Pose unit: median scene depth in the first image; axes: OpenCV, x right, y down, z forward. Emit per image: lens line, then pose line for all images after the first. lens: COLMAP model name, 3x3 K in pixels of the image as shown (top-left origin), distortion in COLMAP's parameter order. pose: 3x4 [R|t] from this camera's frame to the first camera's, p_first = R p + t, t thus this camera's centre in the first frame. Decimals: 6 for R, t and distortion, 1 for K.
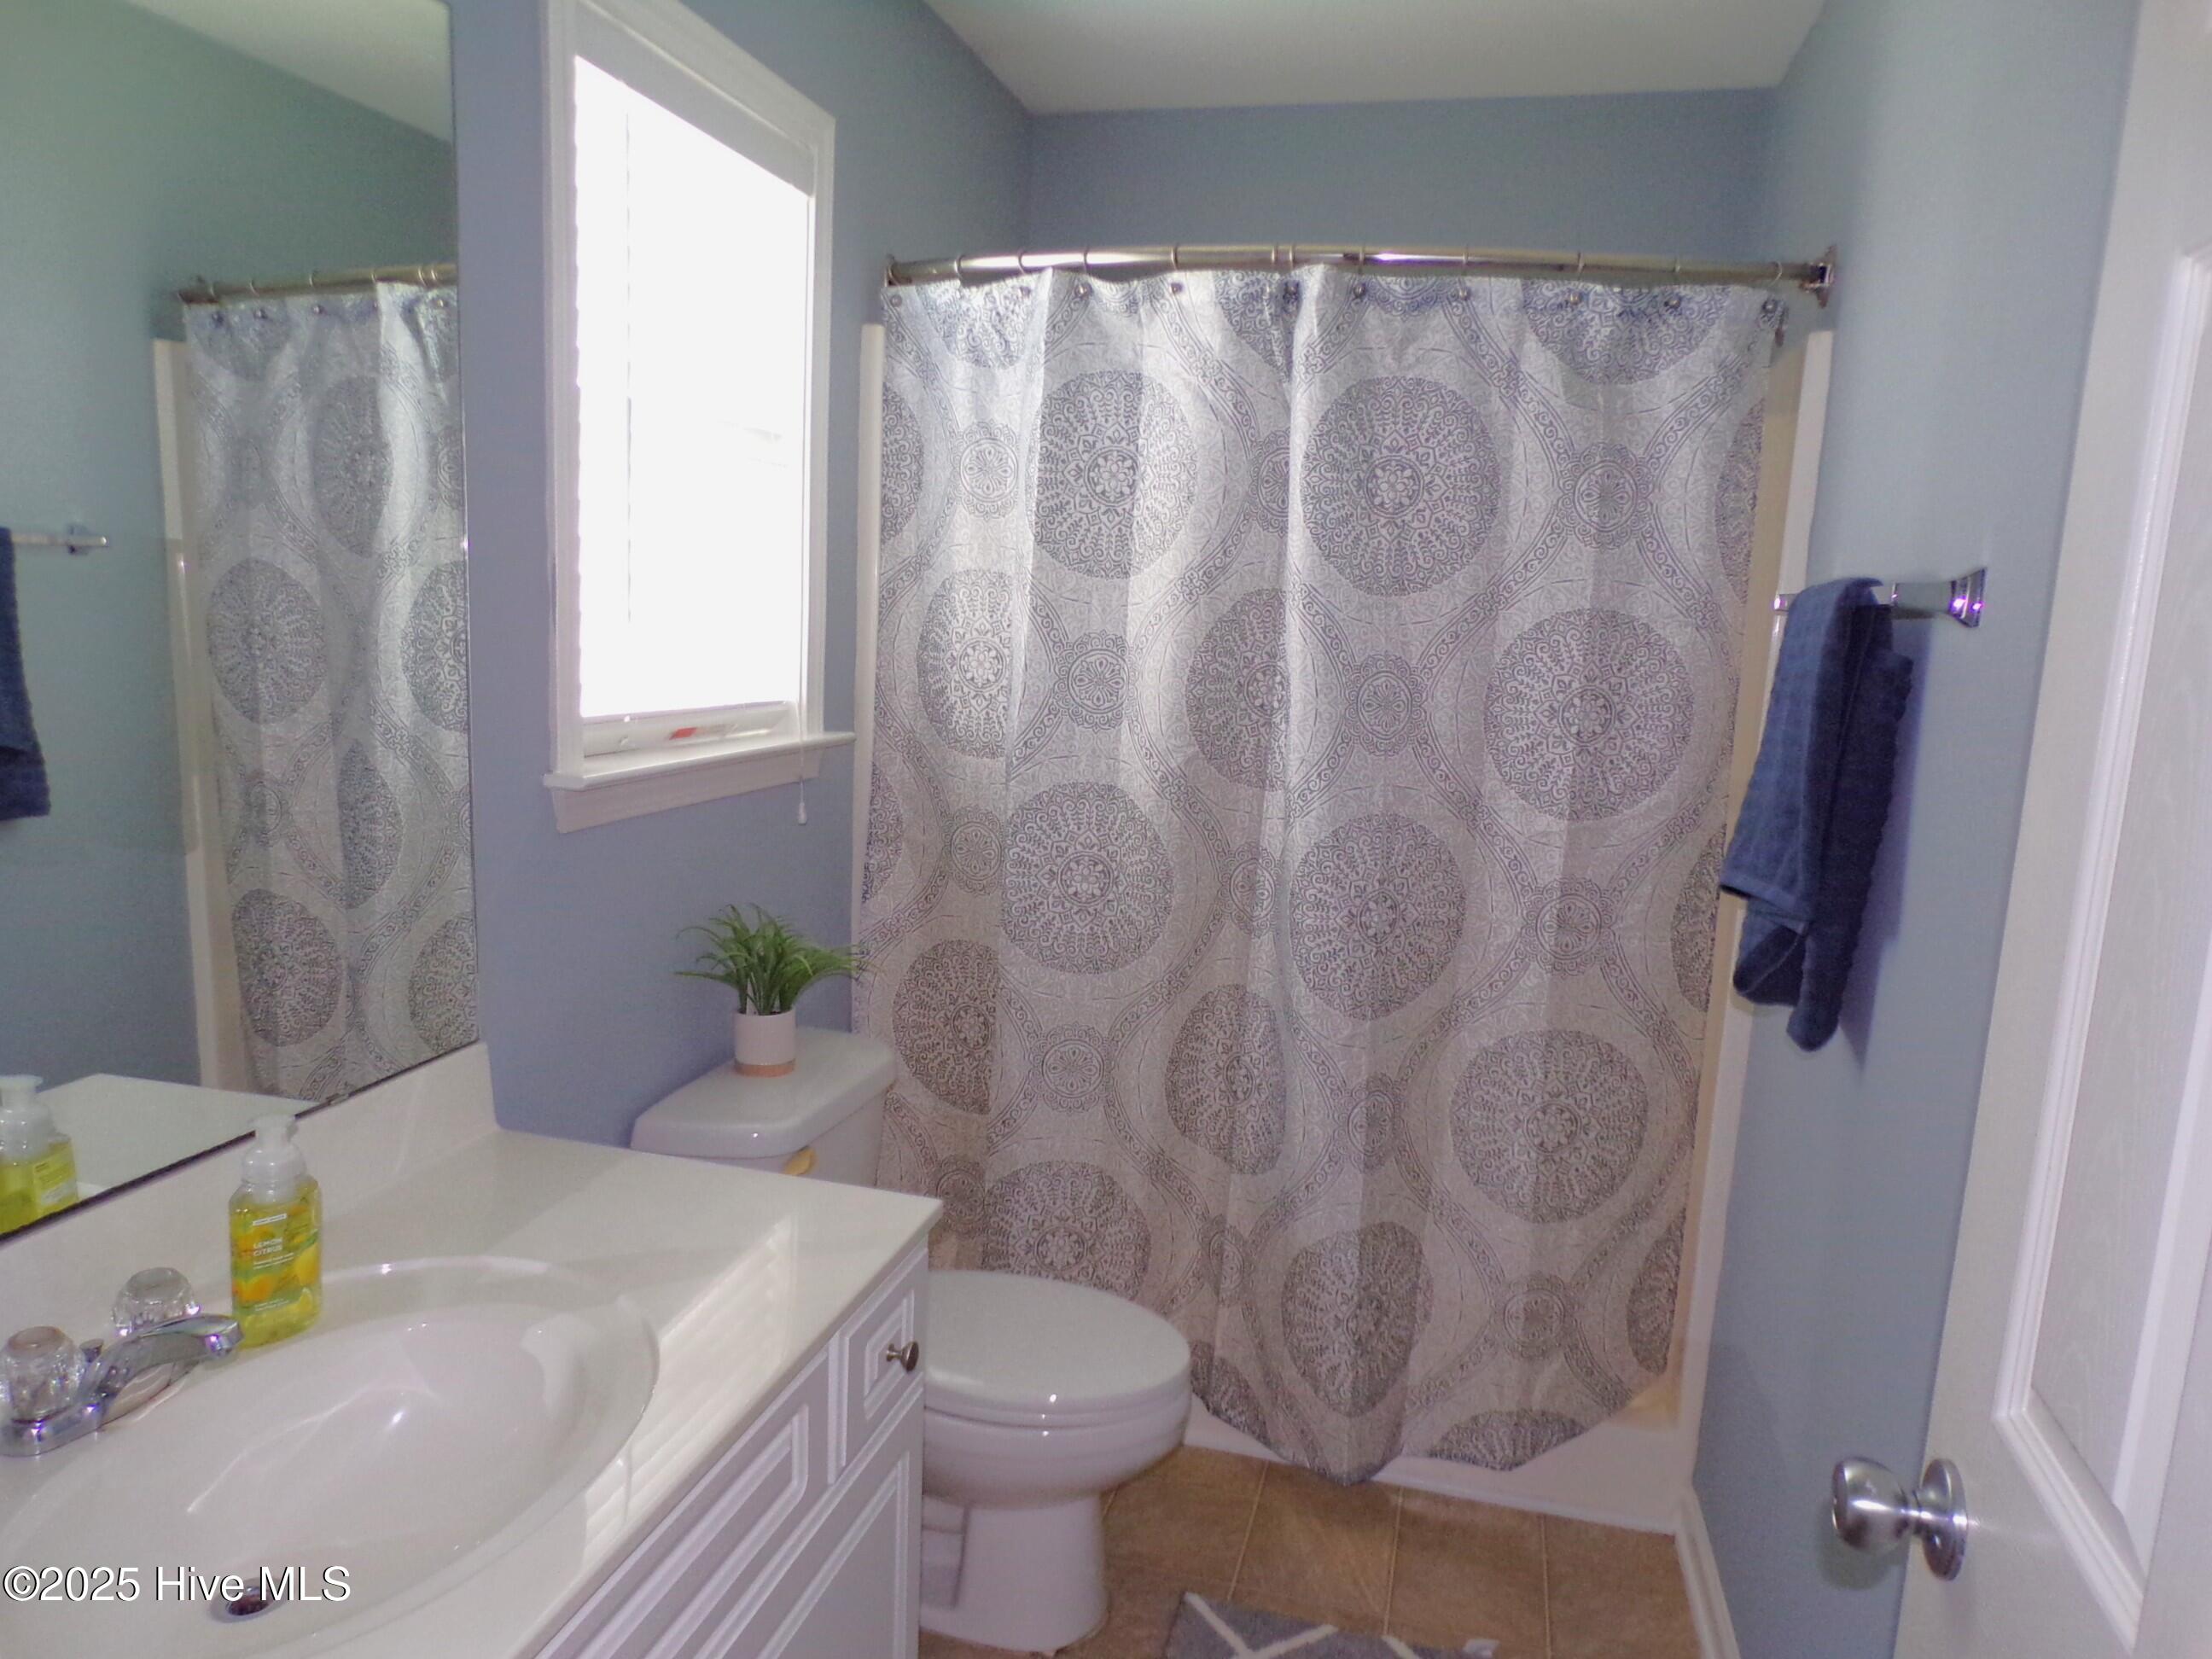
lens RADIAL K [[1536.3, 0, 1099.0], [0, 1536.3, 838.0], [0, 0, 1]] dist [-0.025981, 0.010266]
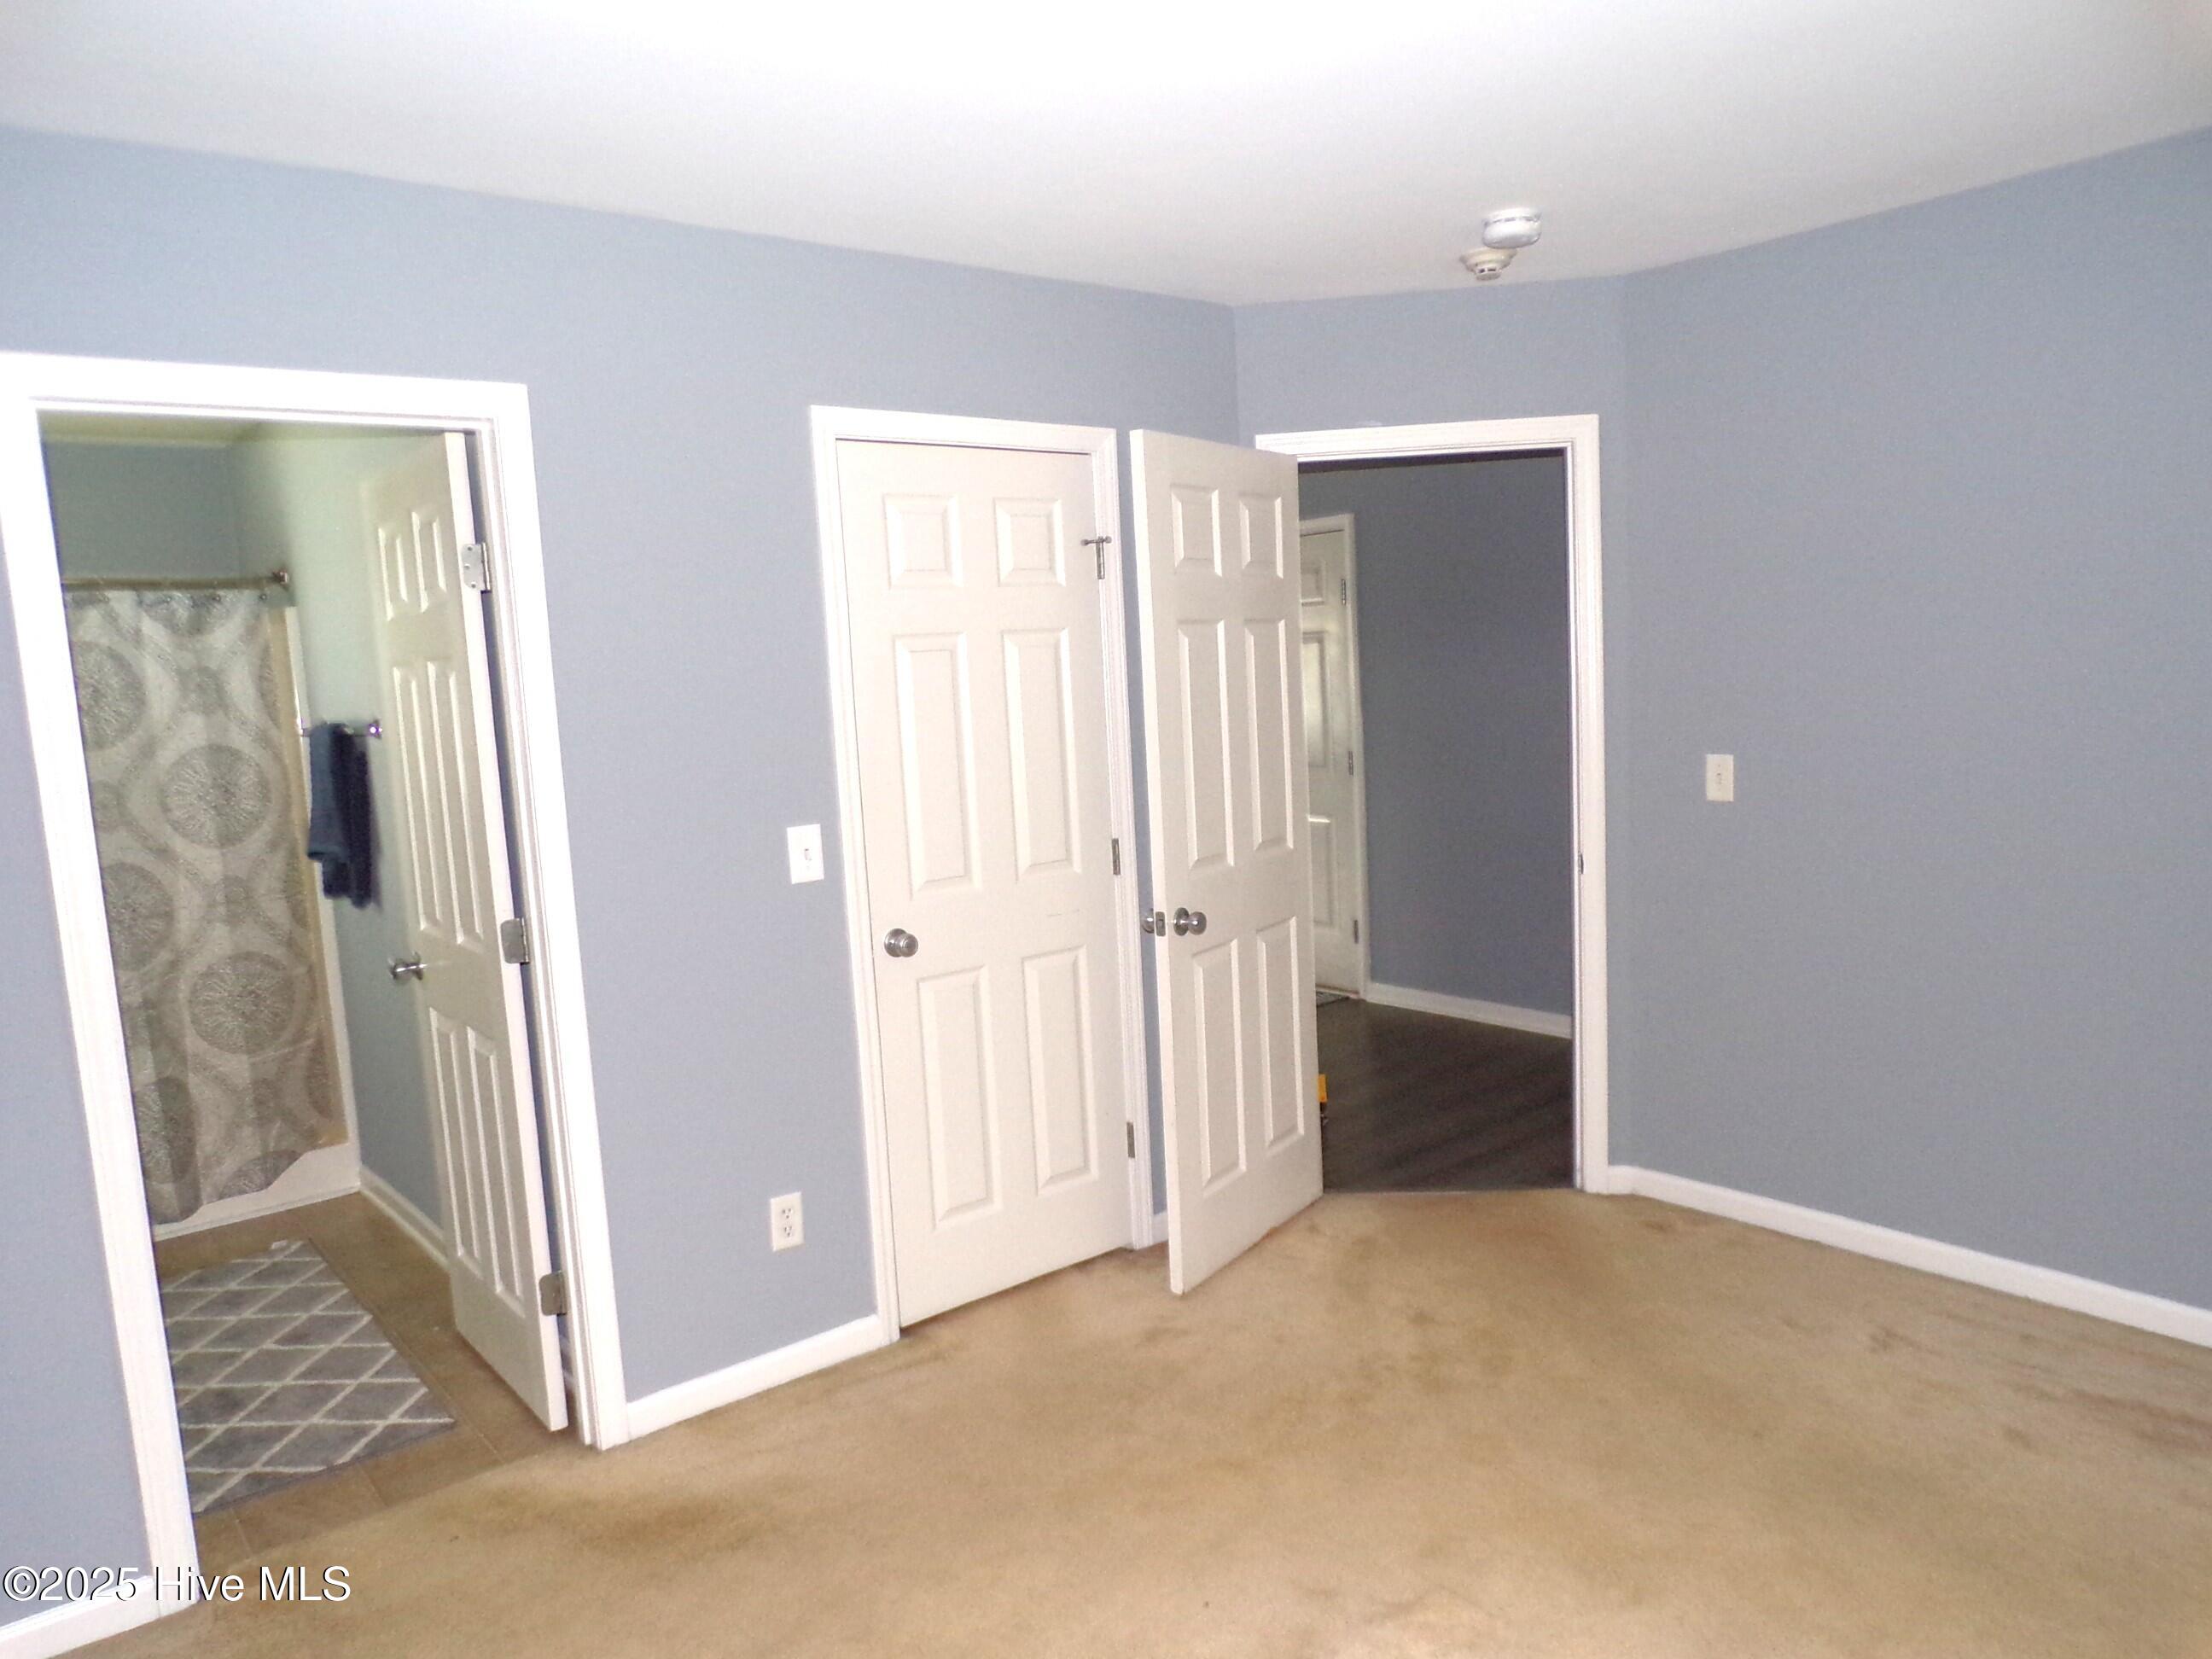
lens RADIAL K [[1536.3, 0, 1118.5], [0, 1536.3, 835.9], [0, 0, 1]] dist [-0.025981, 0.010266]
pose [[0.590091, -0.174837, 0.788178, -0.586420], [0.213299, 0.975342, 0.056662, 0.113233], [-0.778650, 0.134682, 0.612833, -1.179805]]
